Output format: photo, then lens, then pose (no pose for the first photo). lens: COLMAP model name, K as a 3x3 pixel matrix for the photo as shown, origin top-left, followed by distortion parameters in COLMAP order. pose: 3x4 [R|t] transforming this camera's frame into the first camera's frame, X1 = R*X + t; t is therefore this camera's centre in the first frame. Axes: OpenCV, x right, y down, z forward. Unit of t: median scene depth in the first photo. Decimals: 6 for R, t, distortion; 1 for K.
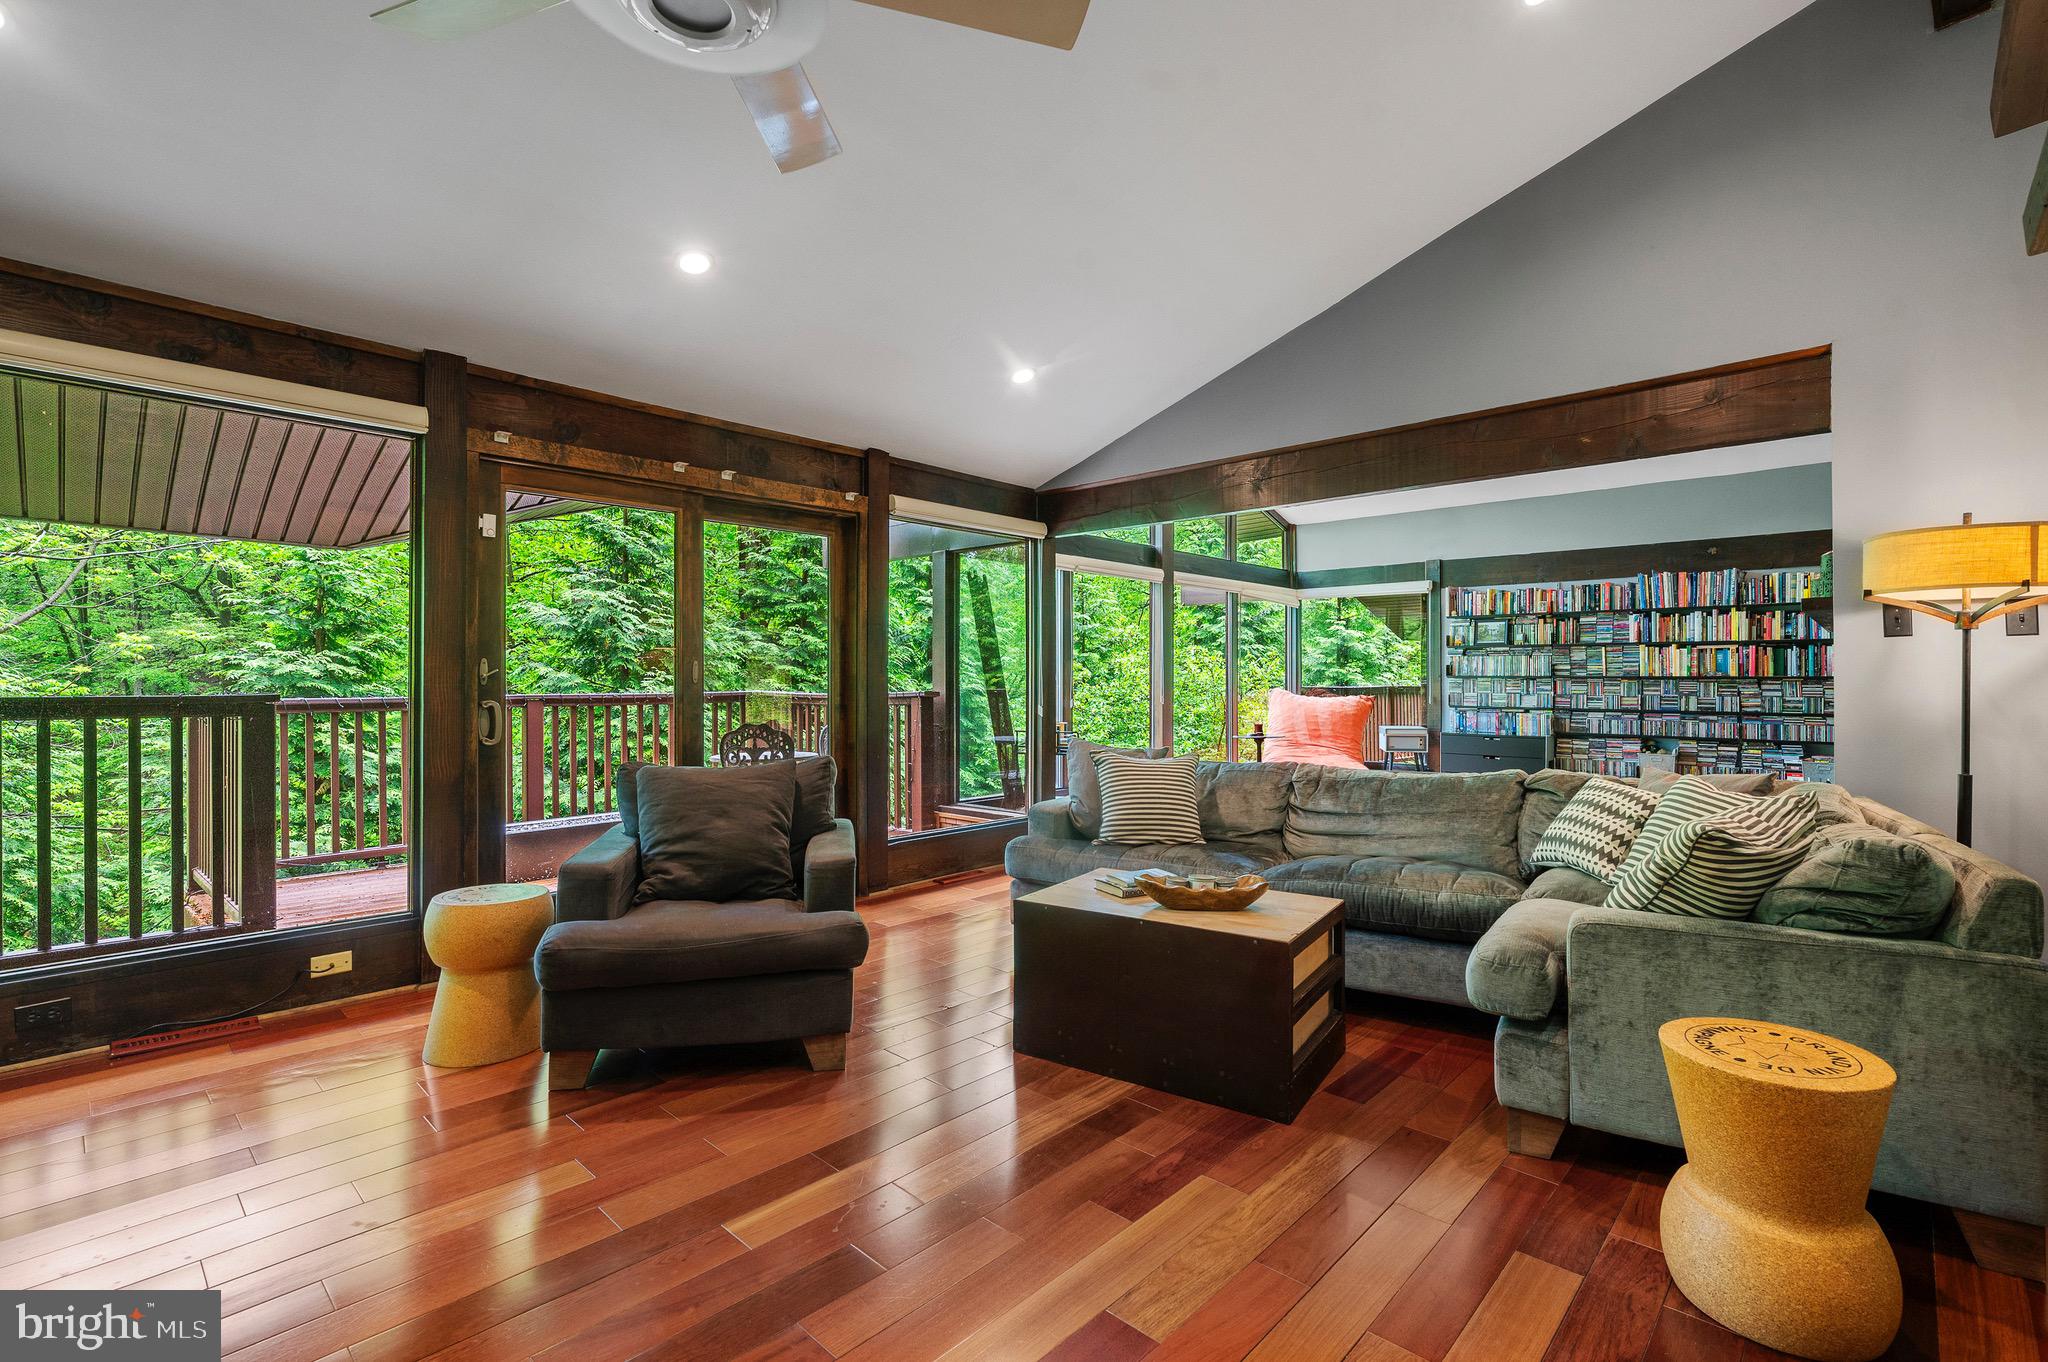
lens RADIAL K [[962.2, 0, 1022.7], [0, 962.2, 680.6], [0, 0, 1]] dist [0.002334, -0.001207]
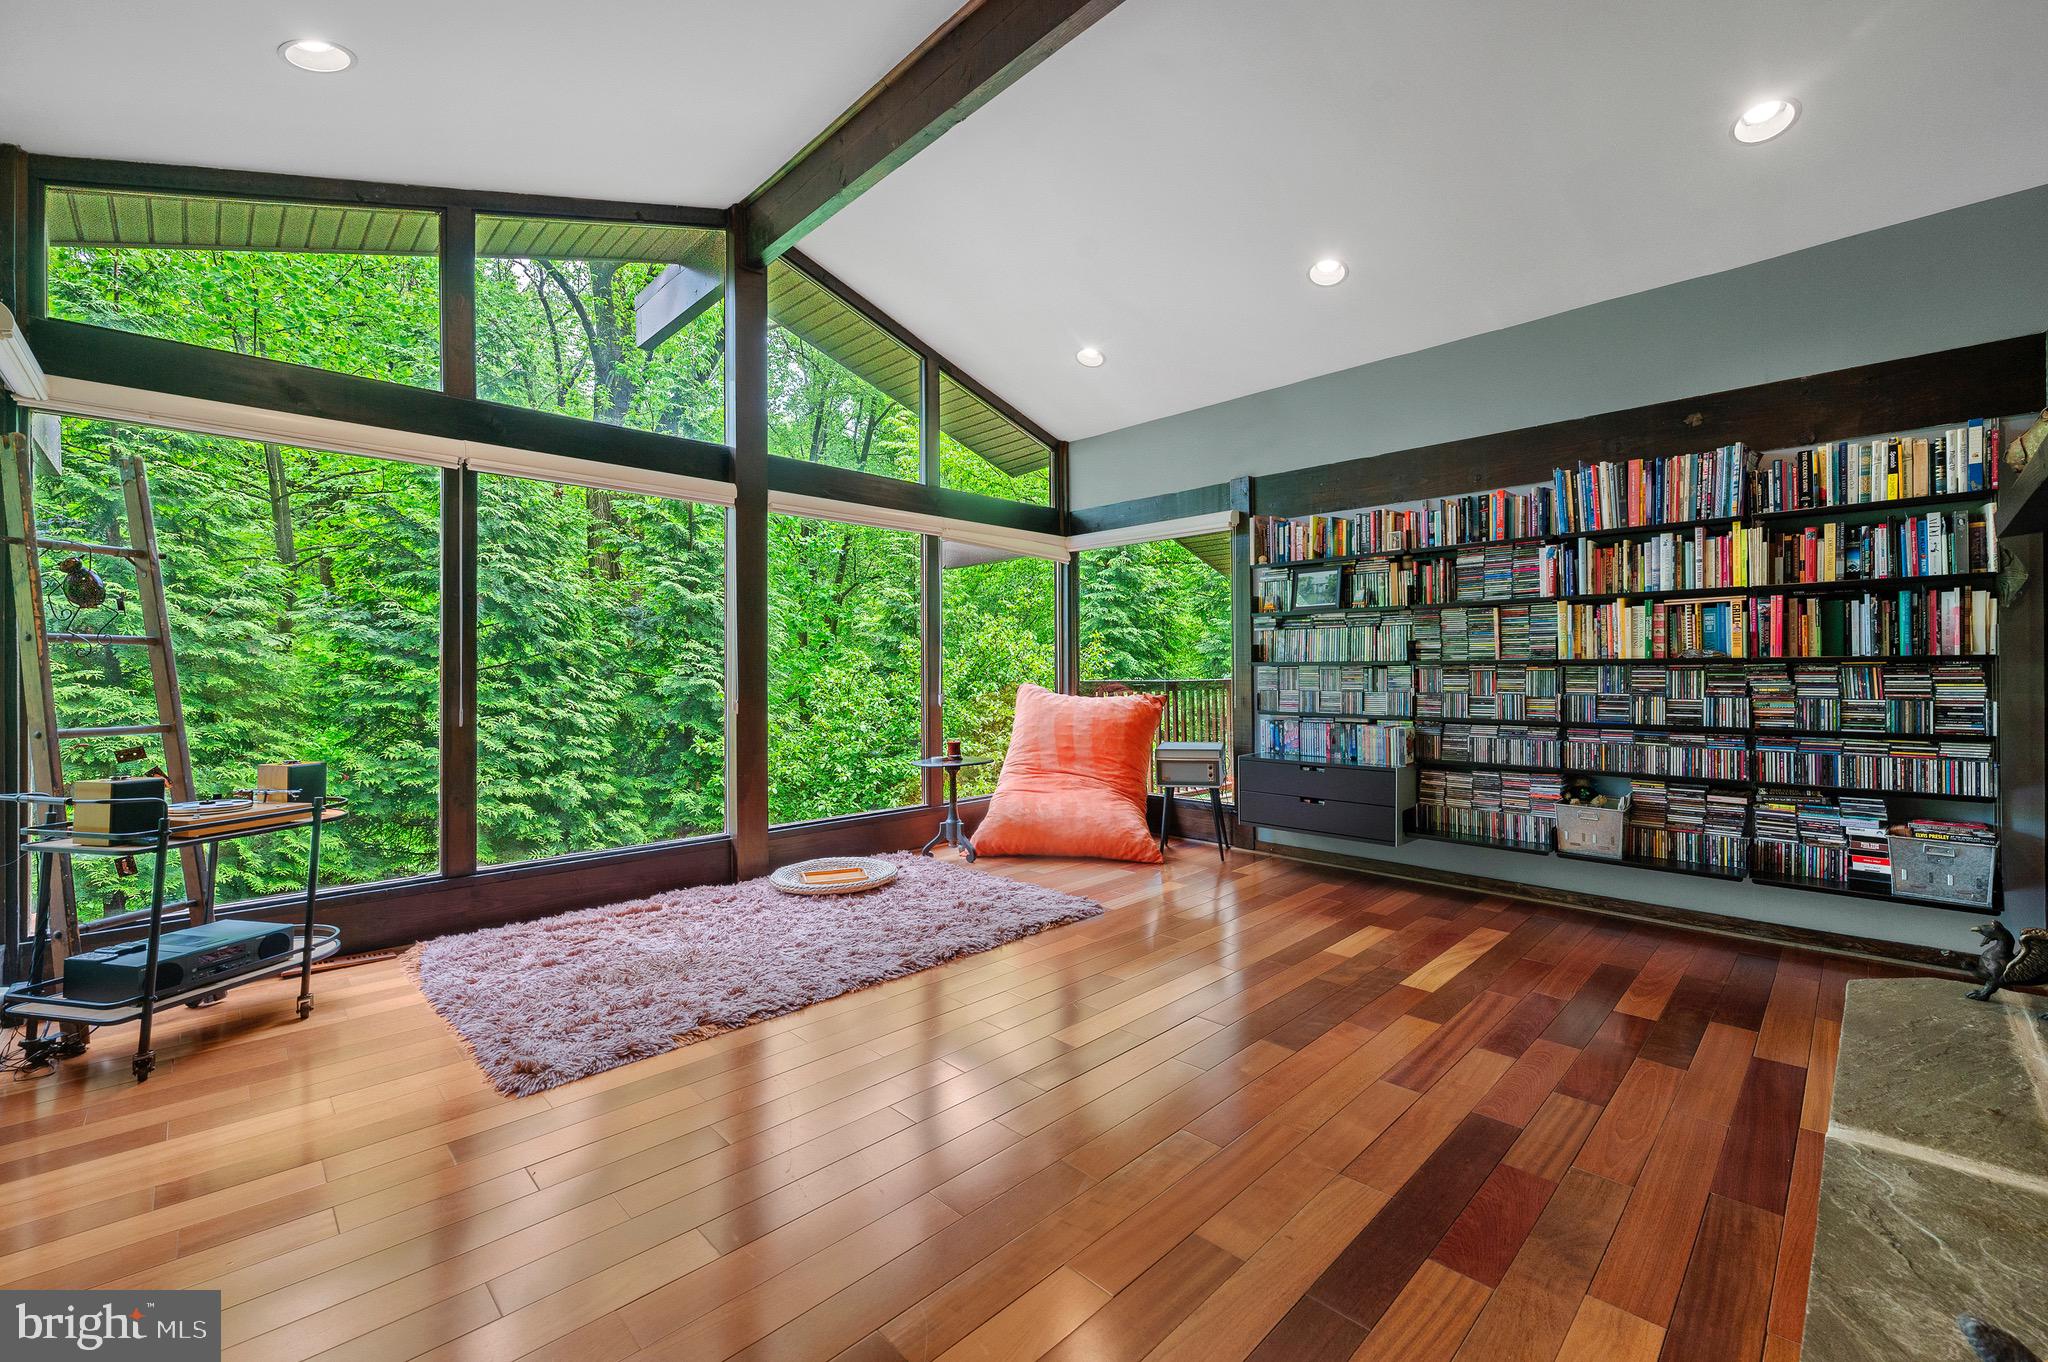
lens RADIAL K [[822.3, 0, 1072.5], [0, 822.3, 674.7], [0, 0, 1]] dist [-0.000308, -0.000492]
pose [[0.999303, -0.007197, -0.036618, 0.385590], [0.007276, 0.999971, 0.002024, 0.001052], [0.036602, -0.002289, 0.999327, 0.529576]]
